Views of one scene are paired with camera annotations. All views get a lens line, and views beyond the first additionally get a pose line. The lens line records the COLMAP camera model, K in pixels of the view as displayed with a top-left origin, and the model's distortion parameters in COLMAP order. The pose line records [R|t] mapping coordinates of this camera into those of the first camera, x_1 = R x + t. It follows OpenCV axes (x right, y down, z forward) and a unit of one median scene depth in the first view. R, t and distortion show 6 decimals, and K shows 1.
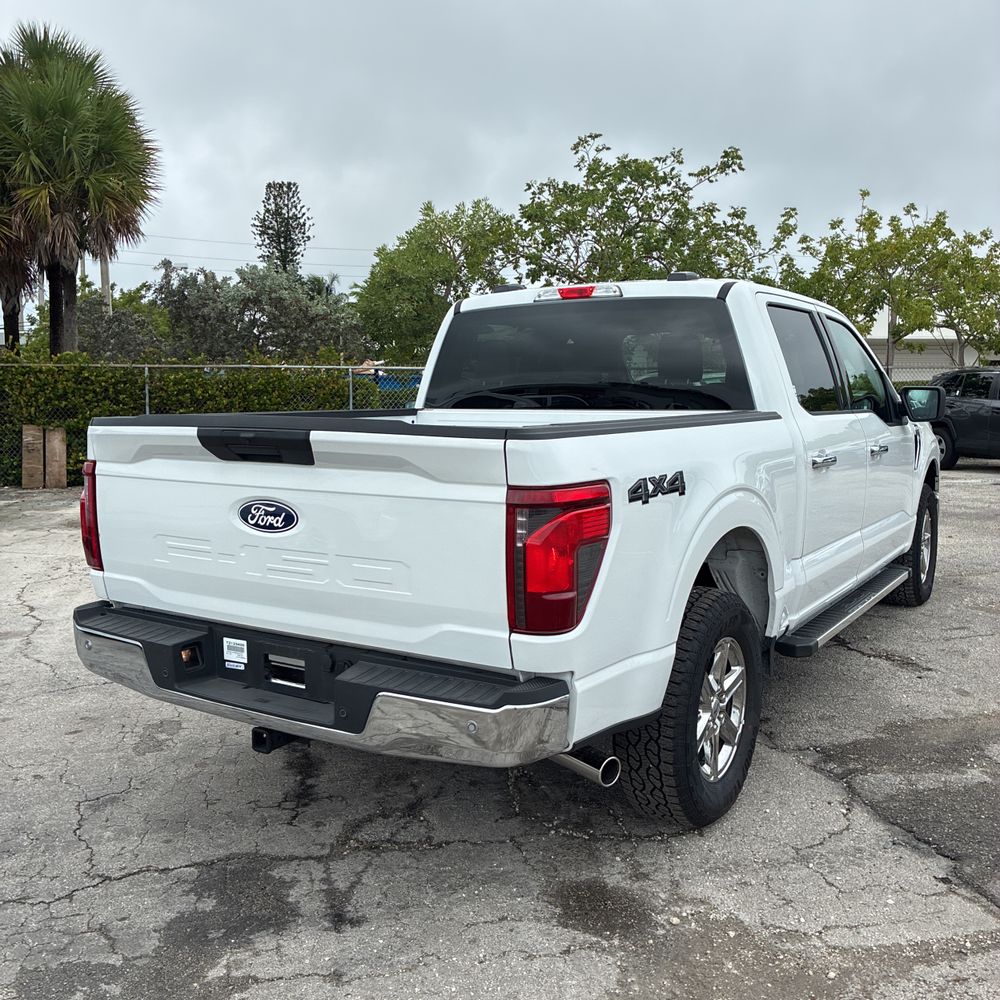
lens RADIAL K [[1012.6, 0, 487.9], [0, 1012.6, 498.9], [0, 0, 1]] dist [0.036934, -0.038422]
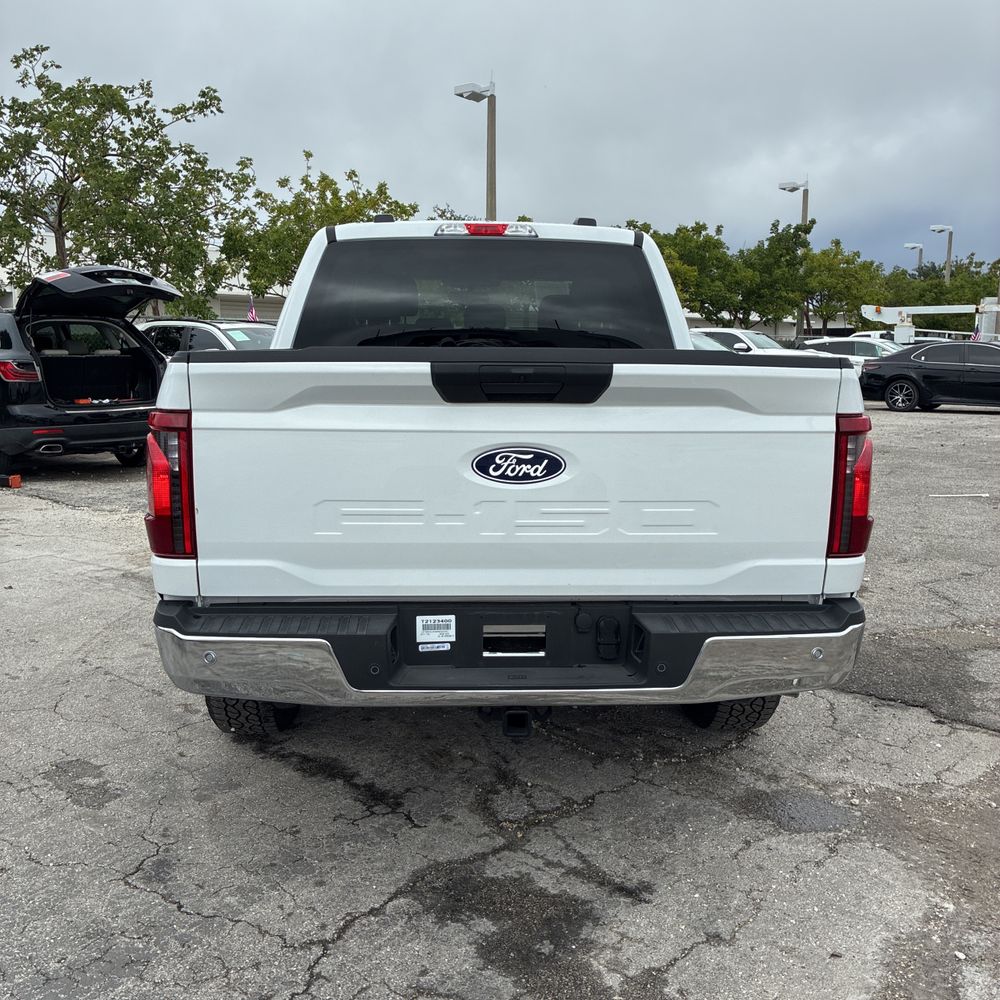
lens RADIAL K [[1012.1, 0, 493.3], [0, 1012.1, 497.8], [0, 0, 1]] dist [0.047102, -0.082637]
pose [[0.808580, -0.076392, 0.583406, -0.691874], [0.052841, 0.996957, 0.057307, -0.005332], [-0.586009, -0.015509, 0.810156, 0.294720]]
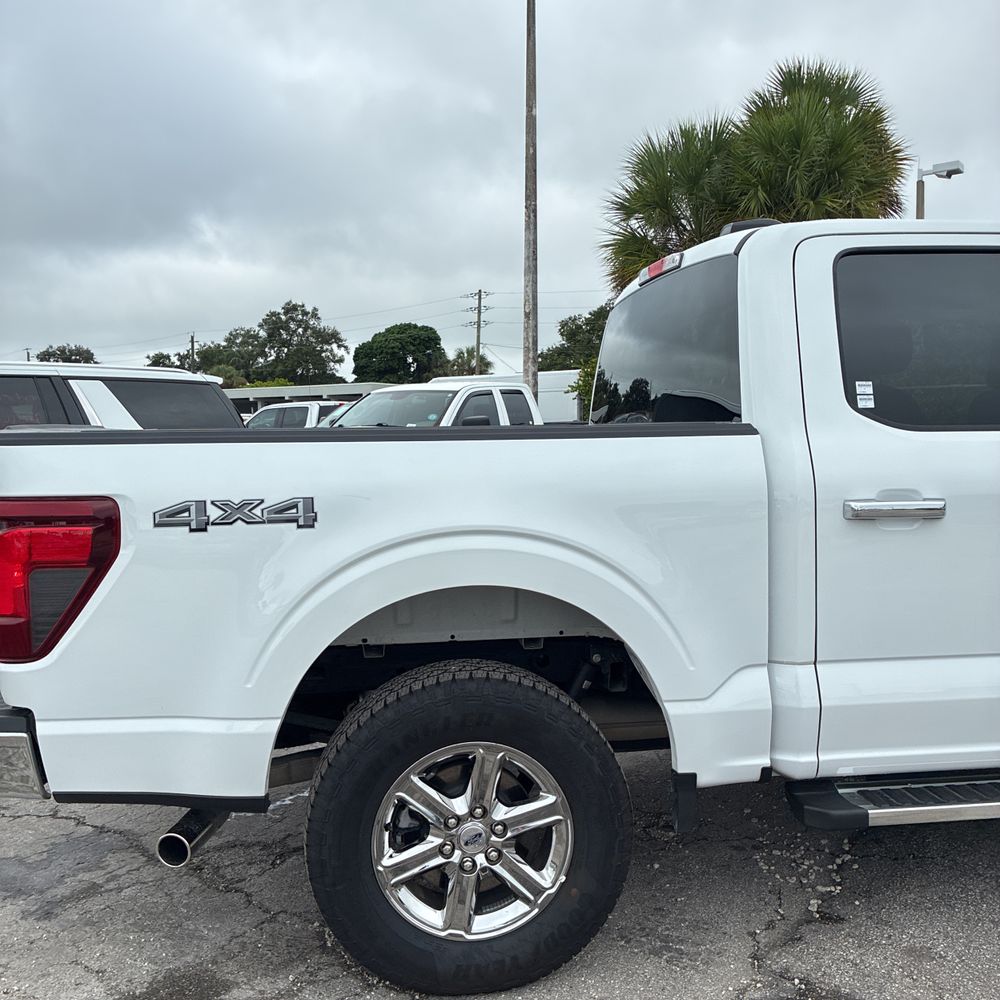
lens RADIAL K [[1014.6, 0, 496.4], [0, 1014.6, 504.6], [0, 0, 1]] dist [0.020858, -0.013323]
pose [[0.654567, 0.058208, -0.753759, 0.830563], [-0.074460, 0.997148, 0.012342, -0.040459], [0.752328, 0.048047, 0.657035, 0.585401]]
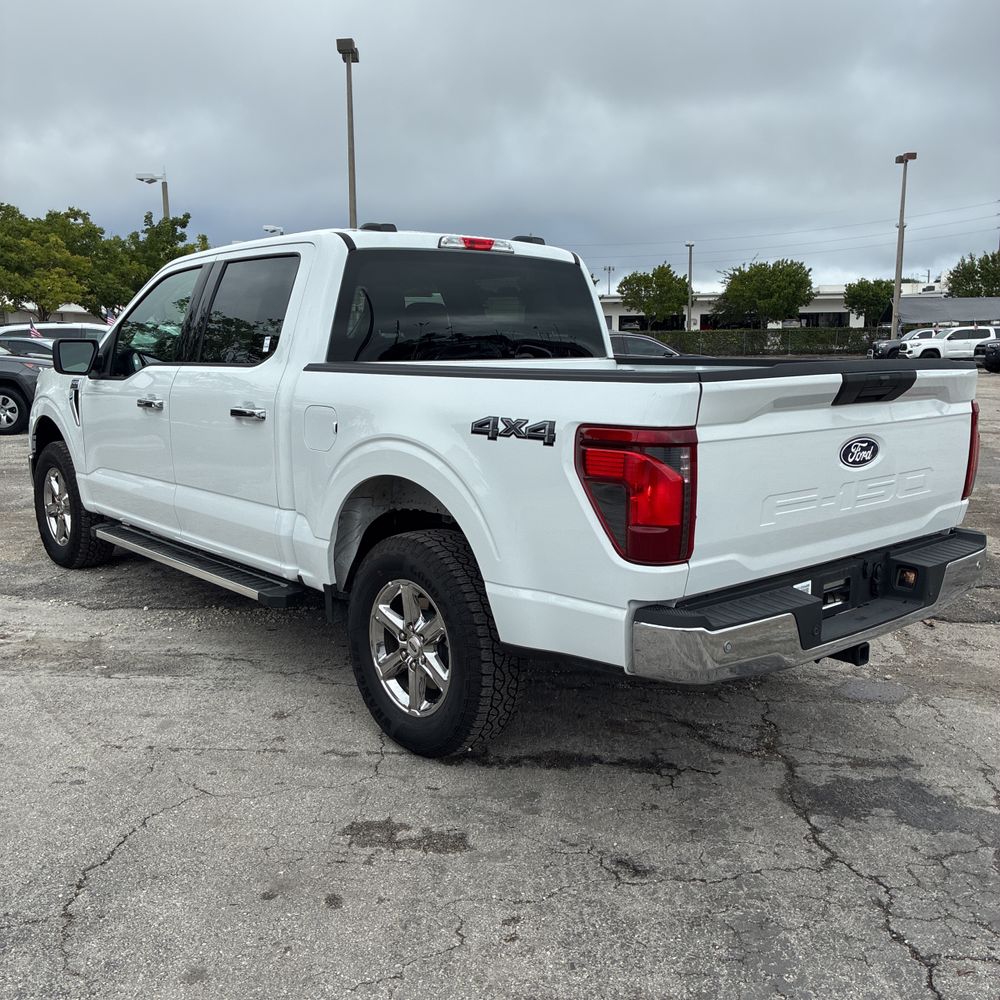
lens RADIAL K [[1014.6, 0, 496.4], [0, 1014.6, 504.6], [0, 0, 1]] dist [0.020858, -0.013323]
pose [[0.274432, -0.151806, 0.949548, -1.289910], [0.108486, 0.986044, 0.126287, -0.101606], [-0.955467, 0.068356, 0.287071, 0.995439]]
